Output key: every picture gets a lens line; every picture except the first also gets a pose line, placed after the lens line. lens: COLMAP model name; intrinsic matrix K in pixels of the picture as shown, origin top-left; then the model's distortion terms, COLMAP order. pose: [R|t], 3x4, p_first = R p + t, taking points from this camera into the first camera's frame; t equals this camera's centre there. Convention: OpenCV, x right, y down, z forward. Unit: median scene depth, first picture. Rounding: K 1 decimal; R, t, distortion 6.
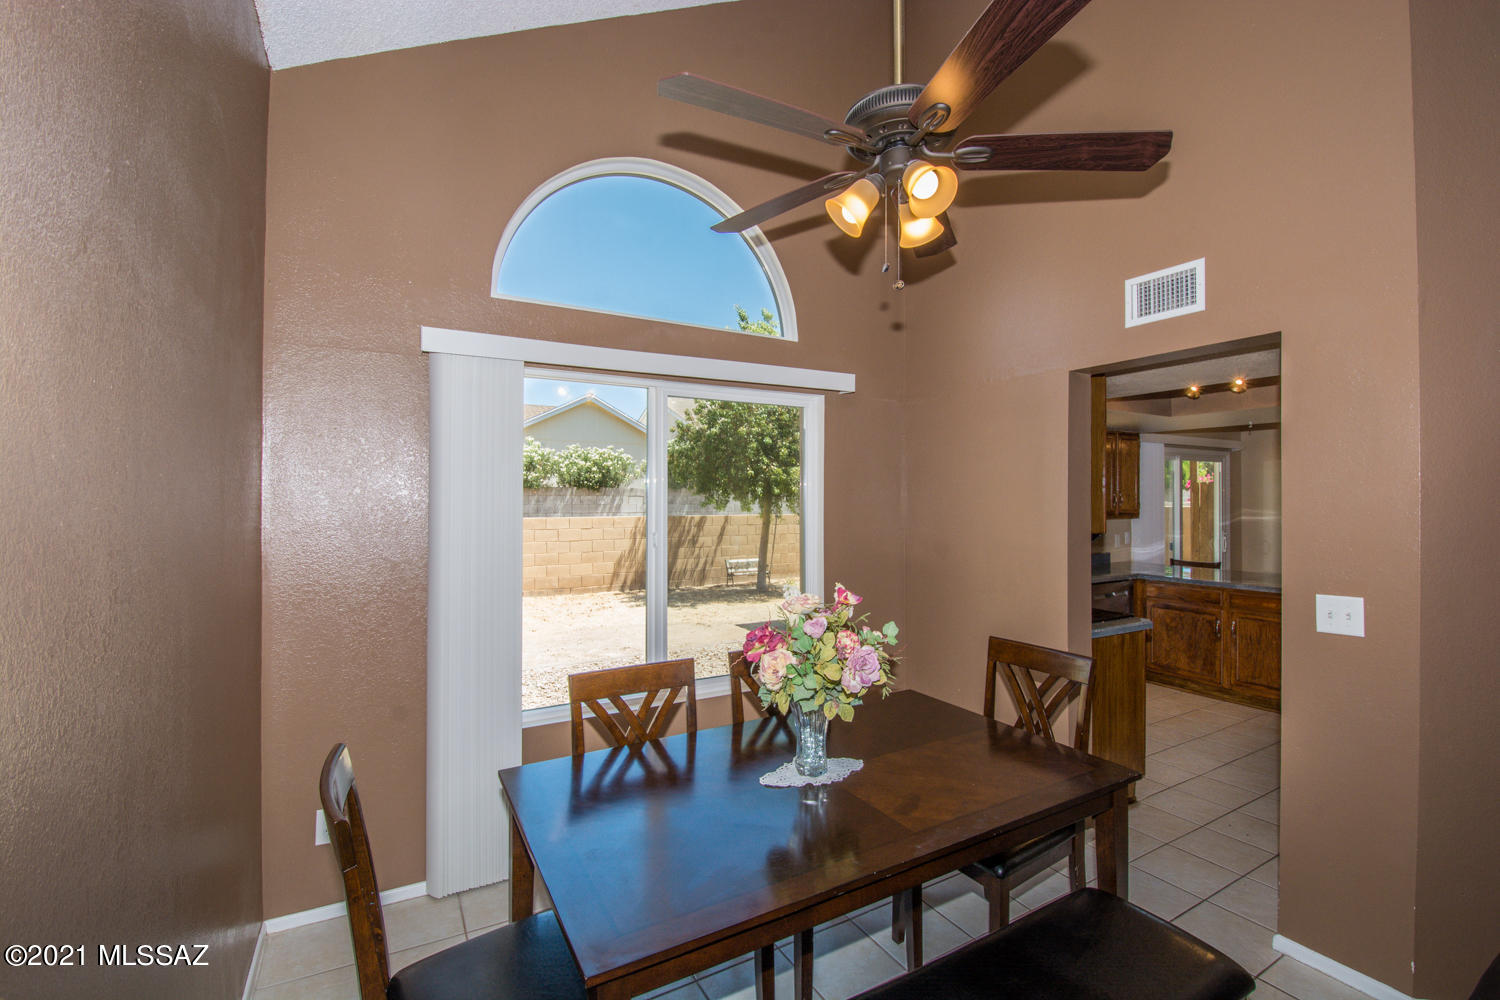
lens RADIAL K [[655.6, 0, 771.0], [0, 655.6, 502.2], [0, 0, 1]] dist [0.002042, 0.000074]
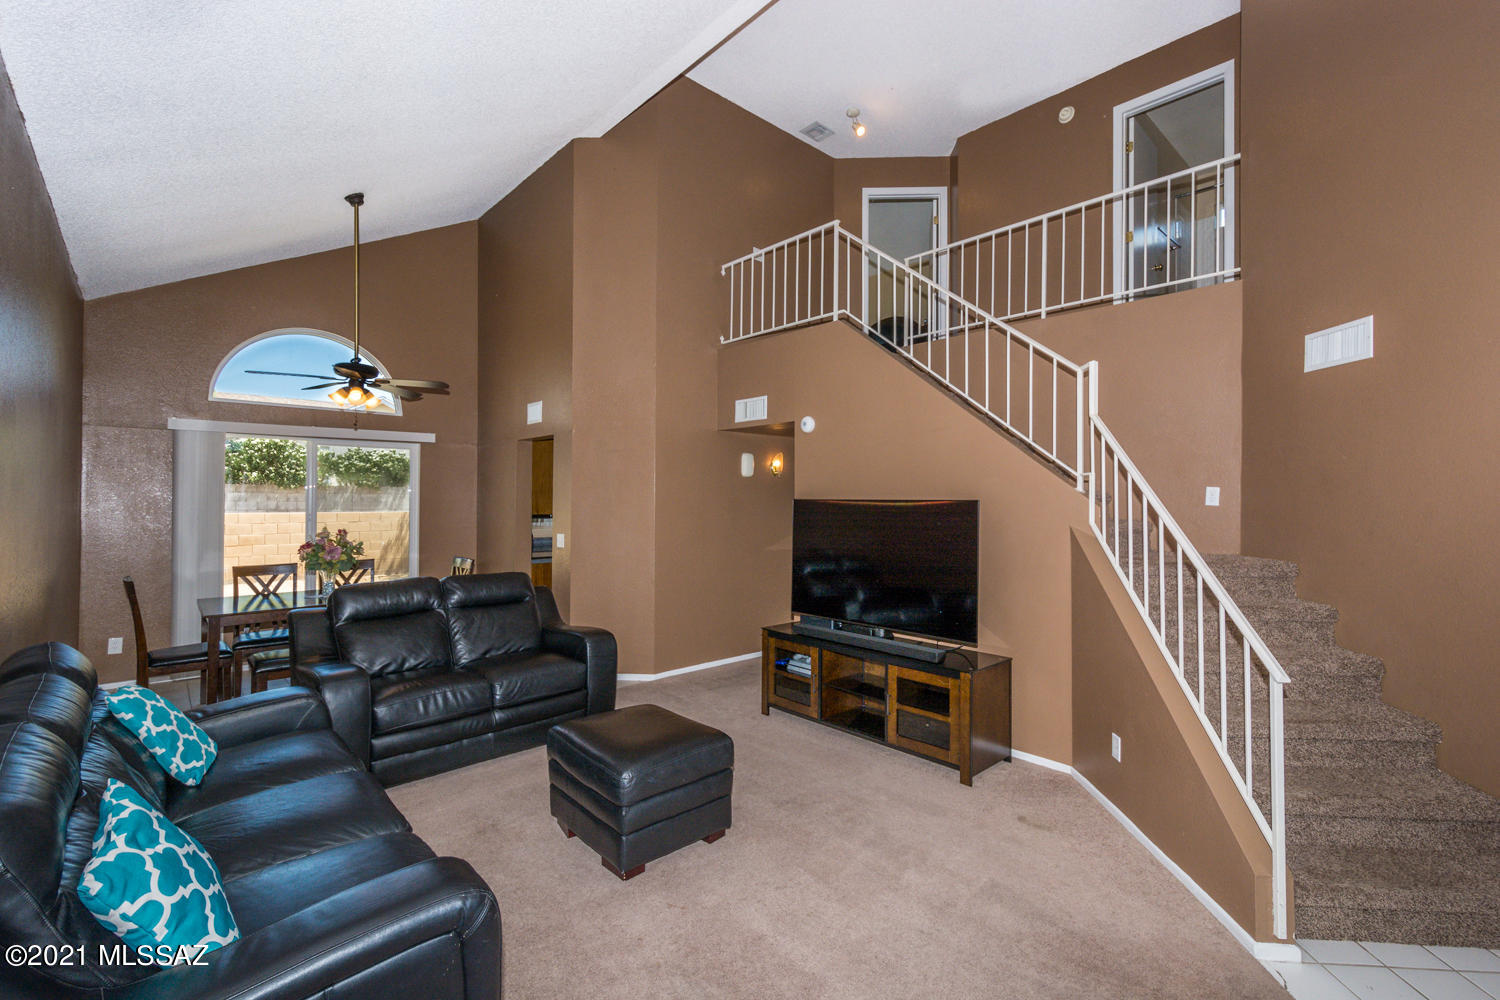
lens RADIAL K [[649.5, 0, 750.0], [0, 649.5, 500.0], [0, 0, 1]] dist [0.001575, 0.000013]
pose [[0.978314, -0.000315, 0.207128, 0.761023], [0.000183, 1.000000, 0.000655, 0.000850], [-0.207128, -0.000603, 0.978314, -1.268306]]
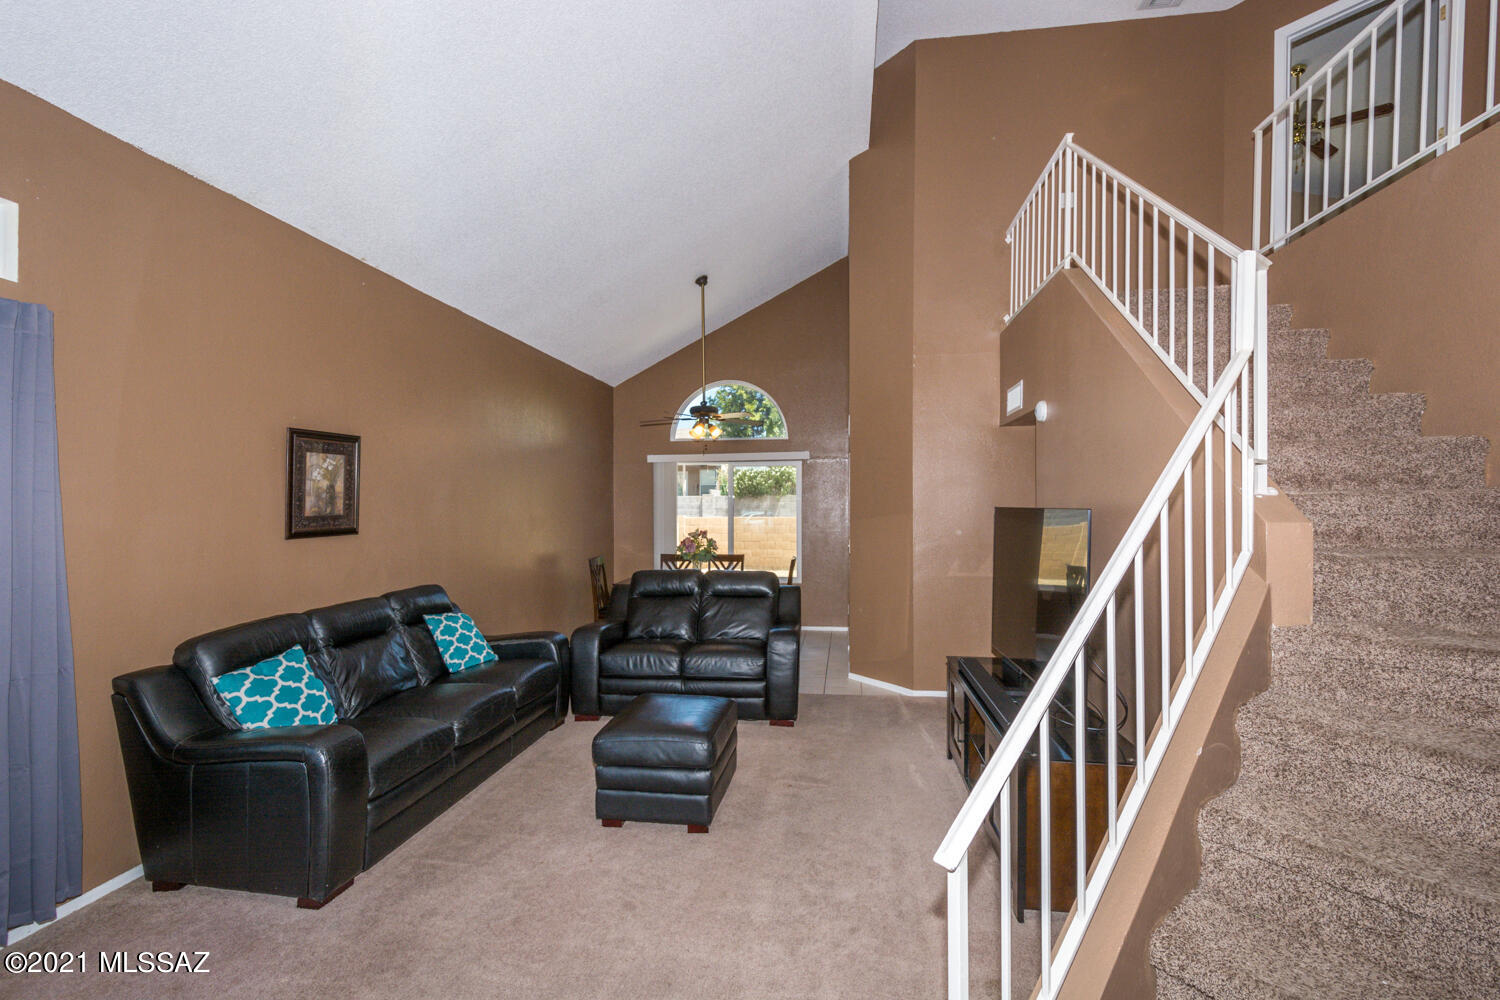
lens RADIAL K [[639.1, 0, 755.5], [0, 639.1, 515.6], [0, 0, 1]] dist [0.001789, 0.000112]
pose [[0.789751, 0.001889, -0.613424, 1.601317], [0.008889, 0.999855, 0.014523, -0.004029], [0.613363, -0.016922, 0.789620, -1.043921]]
